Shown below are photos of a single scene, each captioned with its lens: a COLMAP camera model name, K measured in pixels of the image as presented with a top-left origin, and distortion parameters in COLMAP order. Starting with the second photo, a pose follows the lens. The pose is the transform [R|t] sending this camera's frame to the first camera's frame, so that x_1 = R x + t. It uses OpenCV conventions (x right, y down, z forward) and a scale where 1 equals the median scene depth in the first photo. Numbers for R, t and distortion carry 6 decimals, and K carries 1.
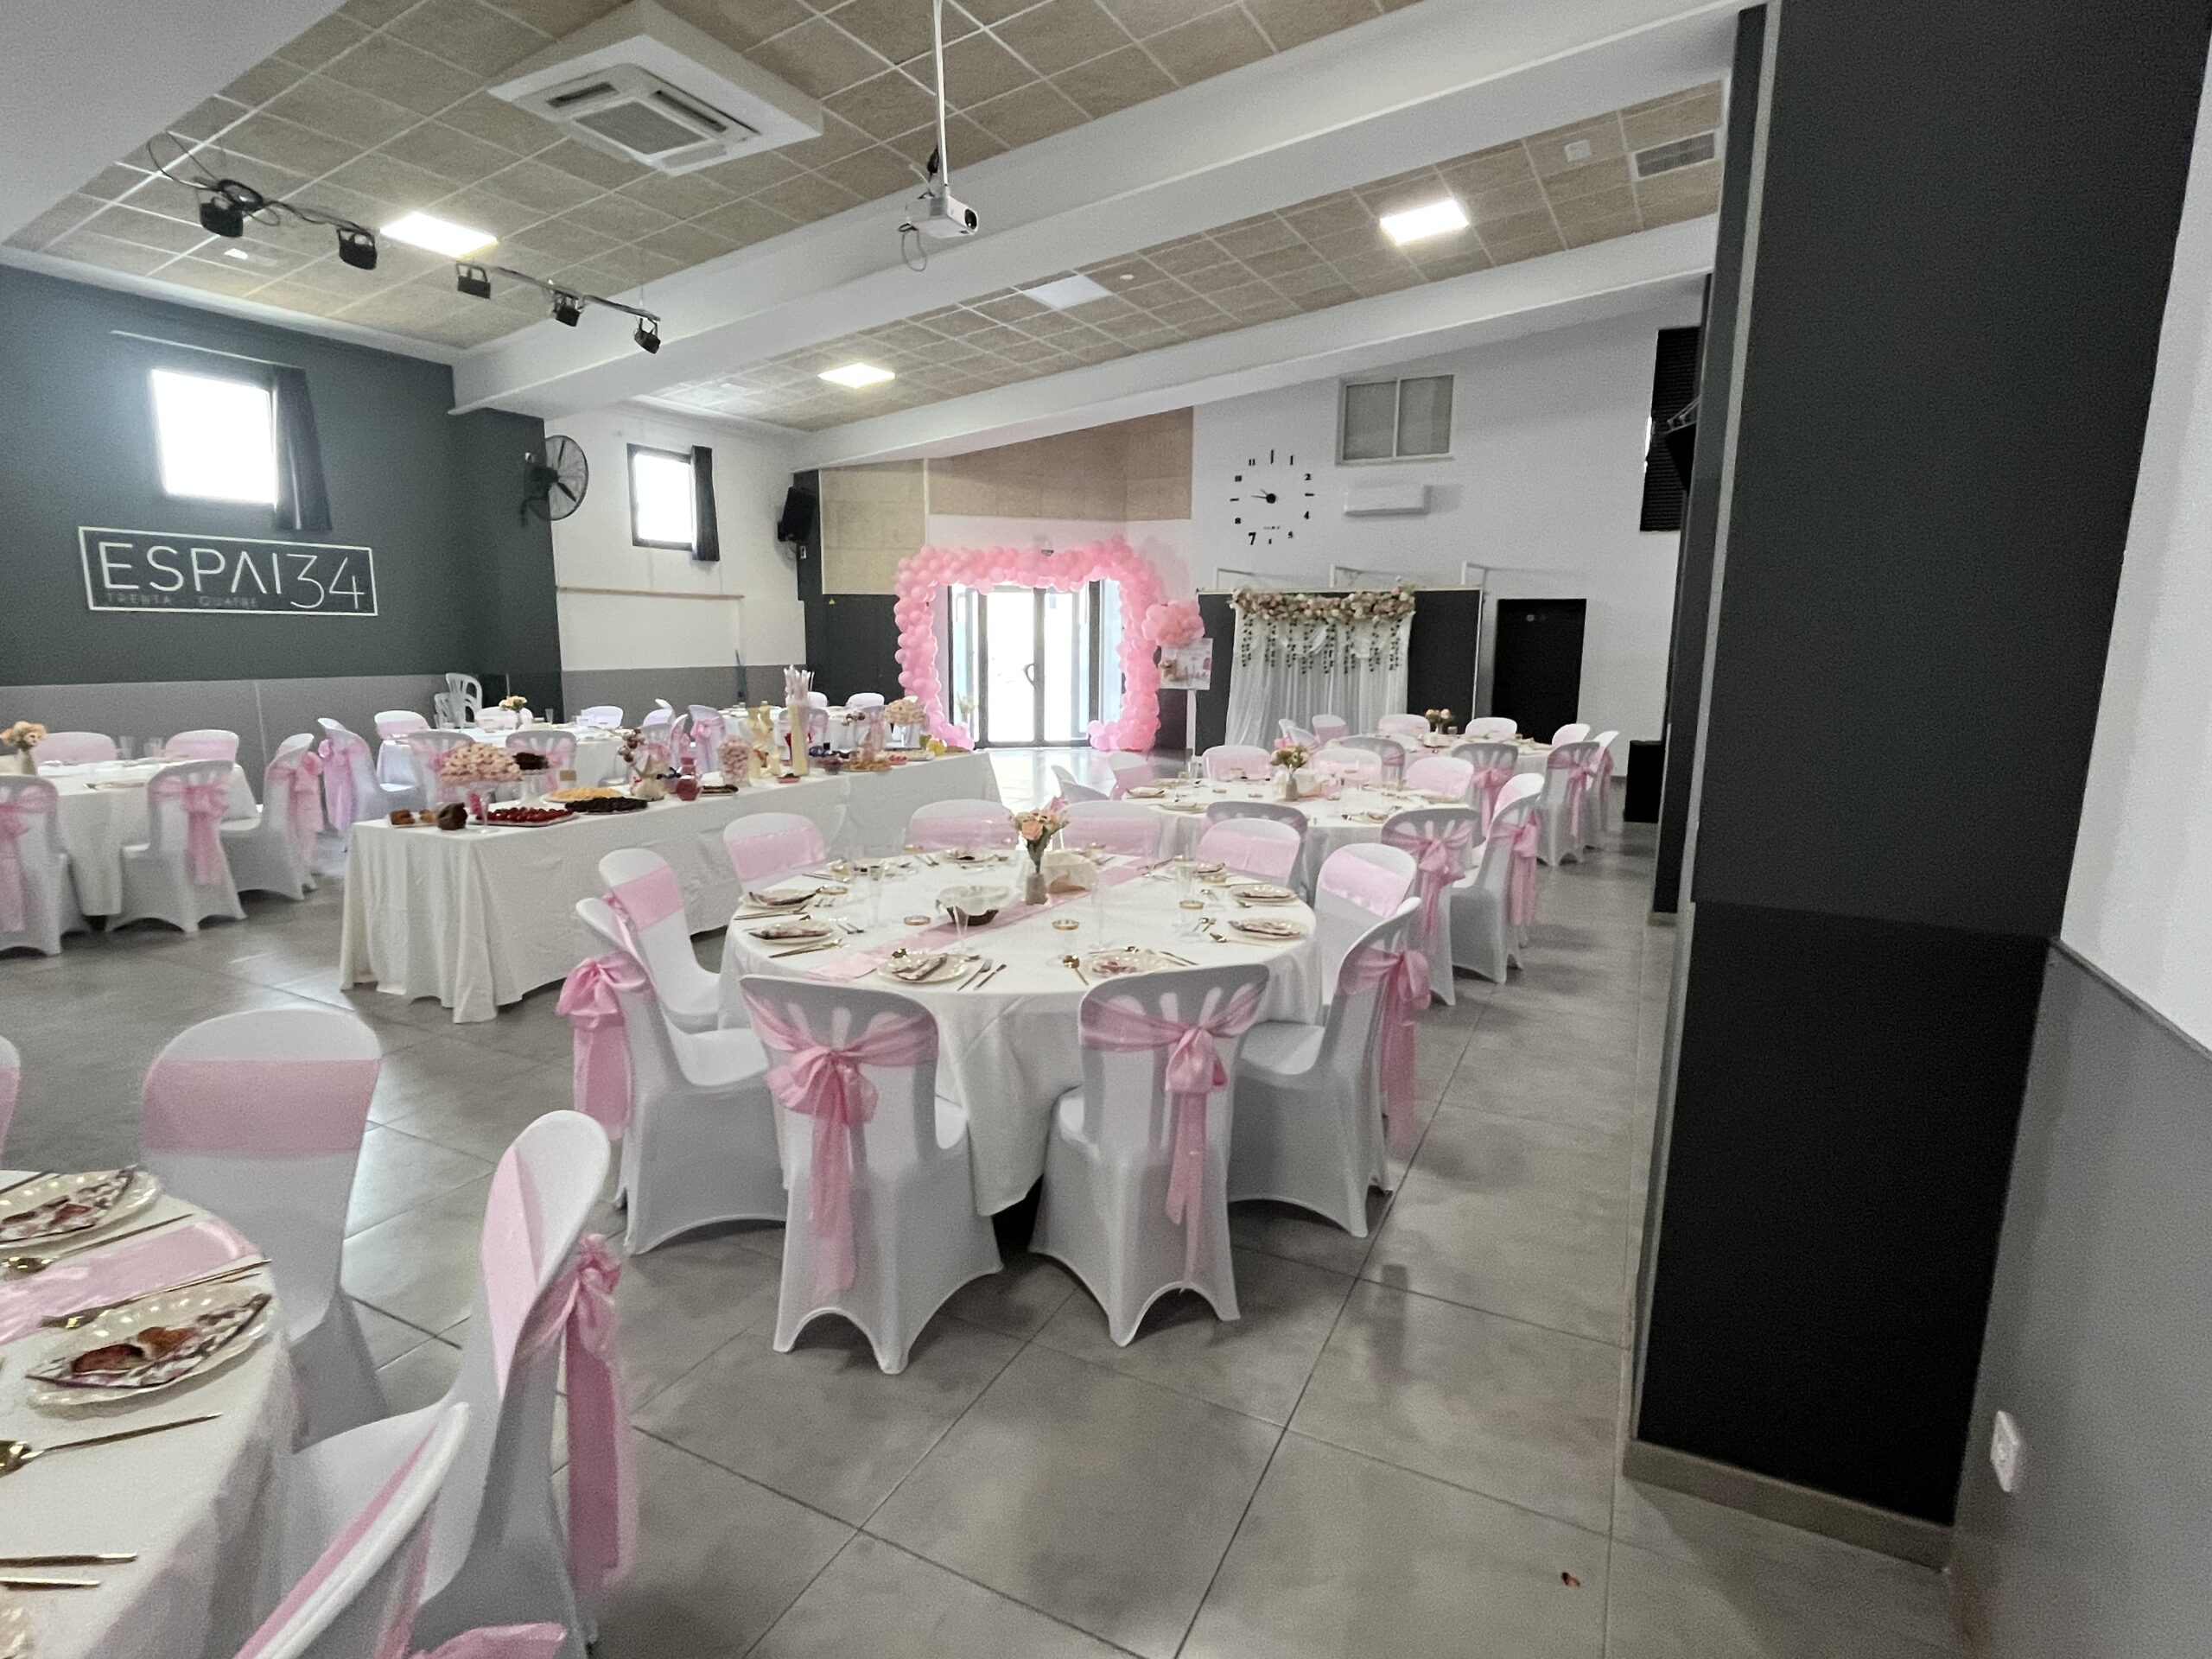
lens RADIAL K [[1087.8, 0, 1106.0], [0, 1087.8, 829.5], [0, 0, 1]] dist [0.001557, 0.000311]
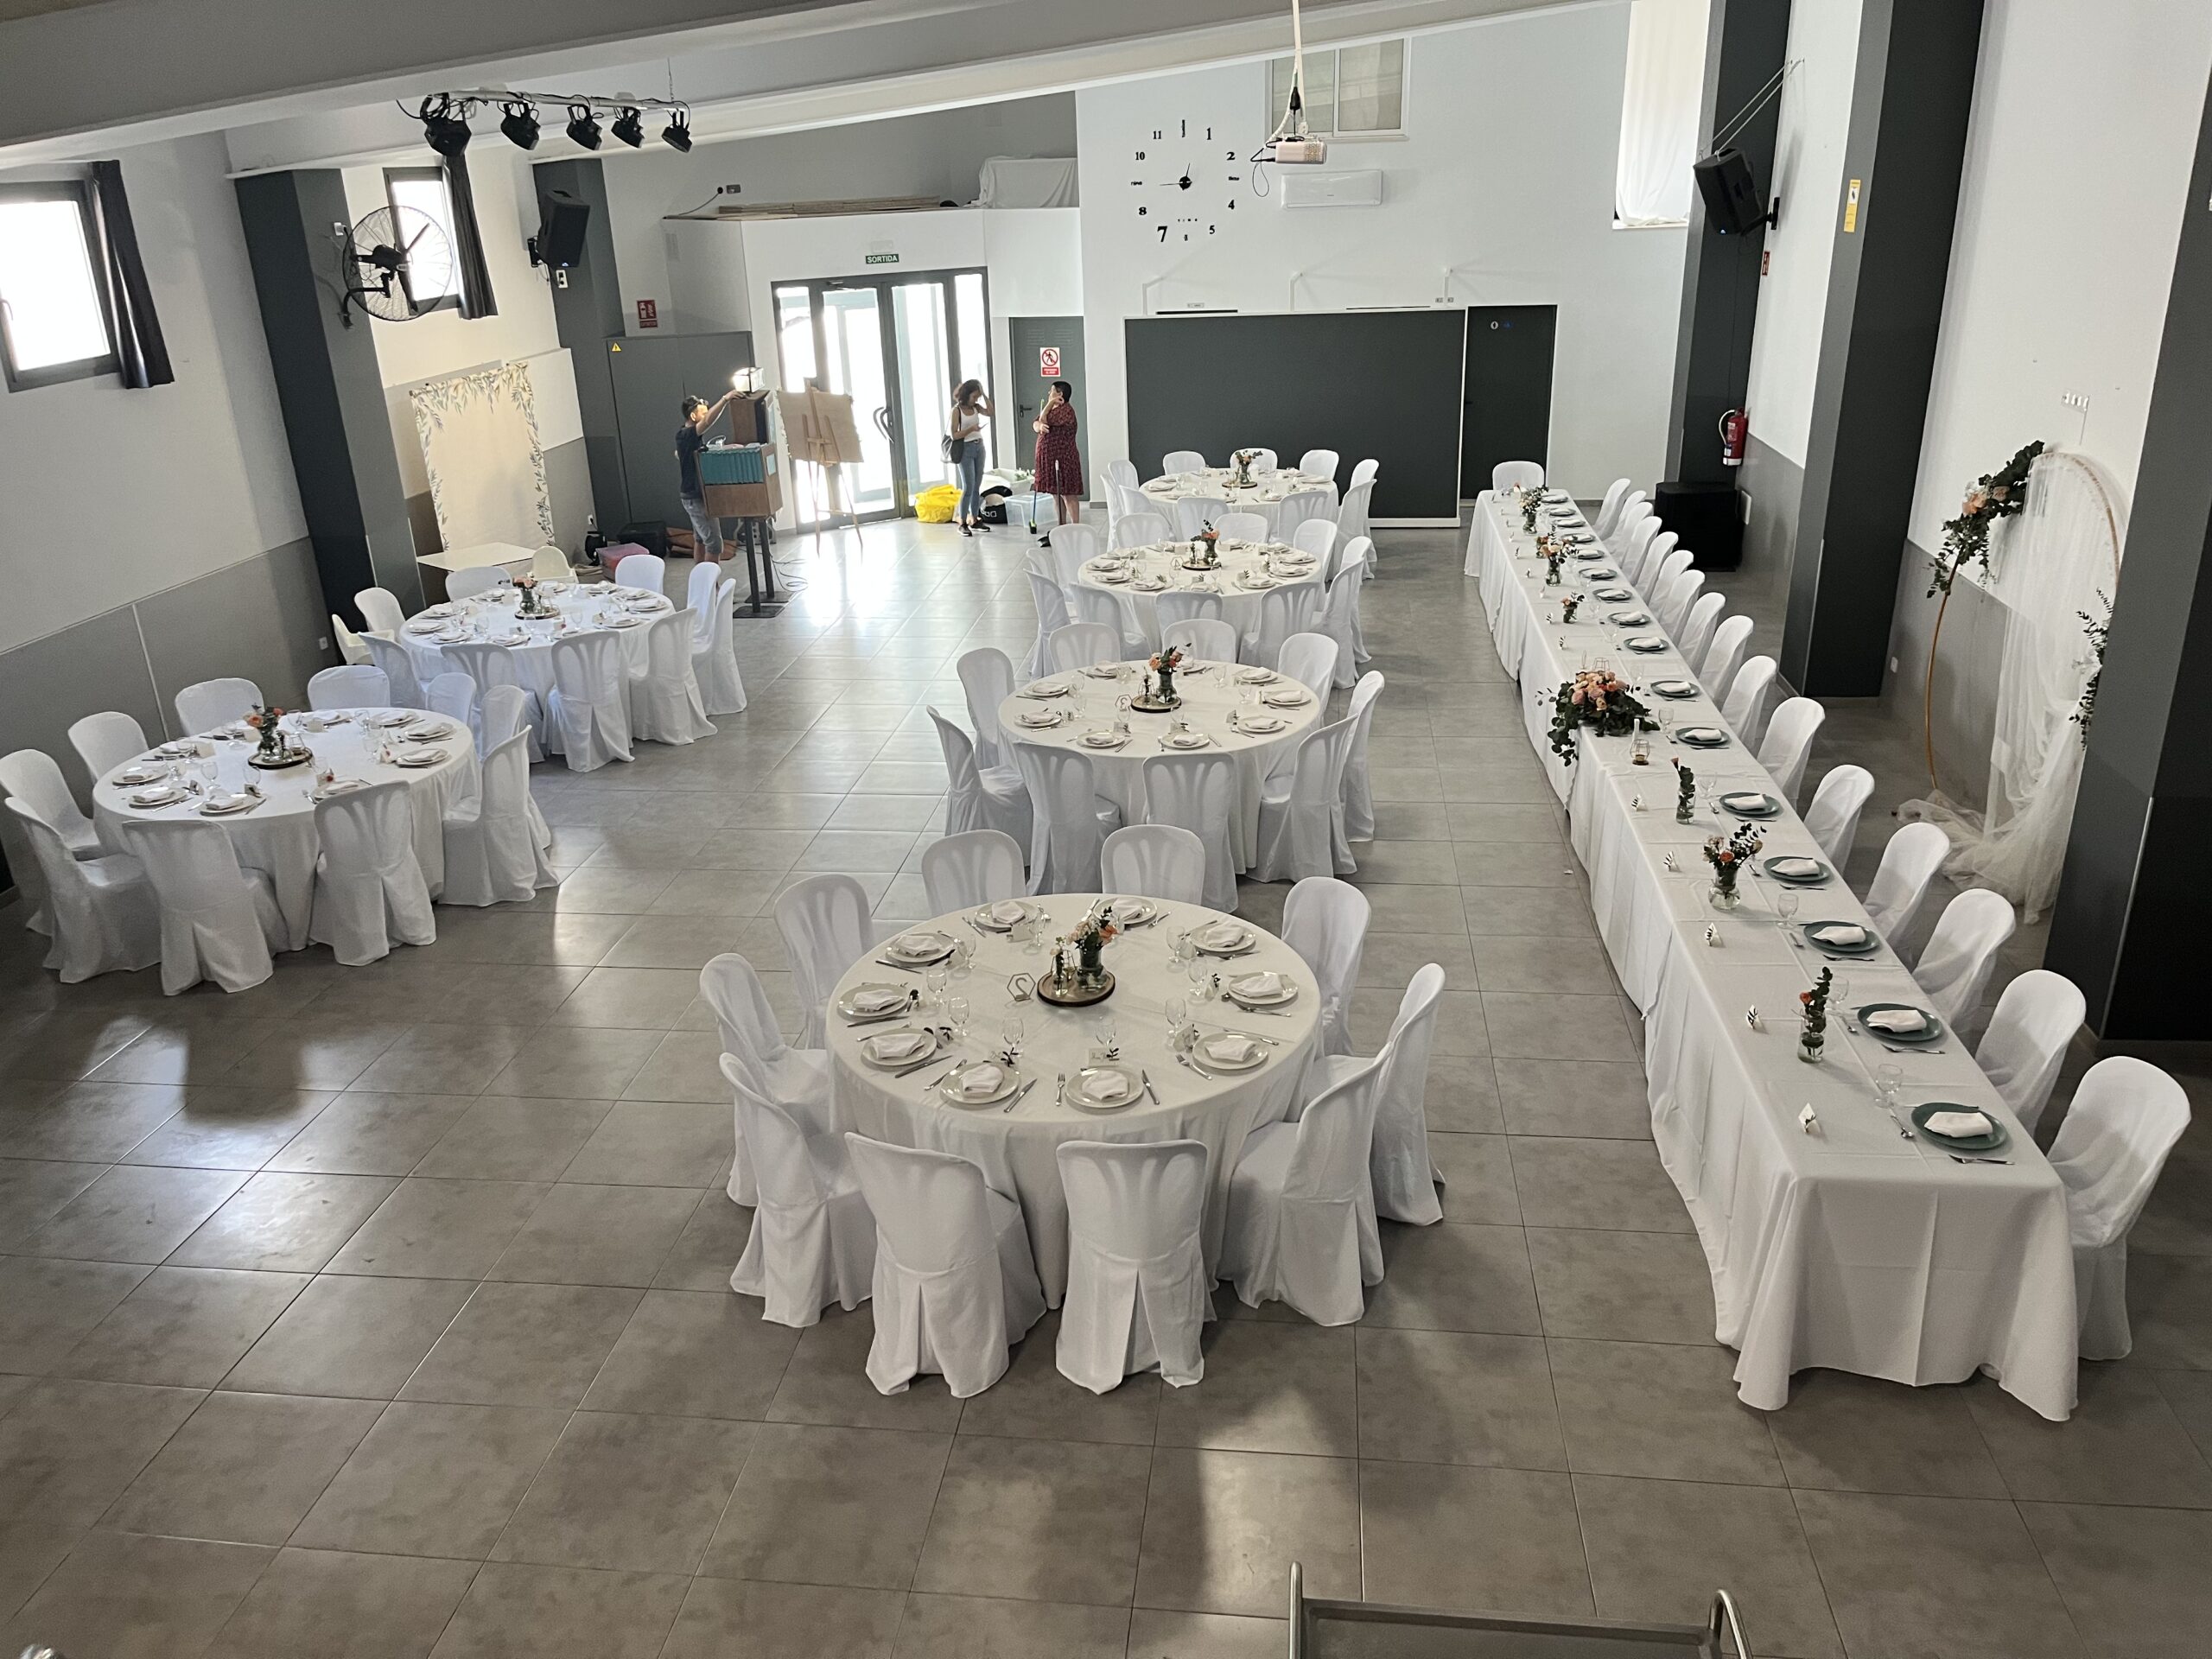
lens RADIAL K [[1635.7, 0, 1106.0], [0, 1635.7, 829.5], [0, 0, 1]] dist [0.038573, -0.059860]
pose [[0.946240, -0.155583, 0.283591, -0.335371], [0.096197, 0.972412, 0.212509, -0.107726], [-0.308831, -0.173804, 0.935102, -0.207727]]
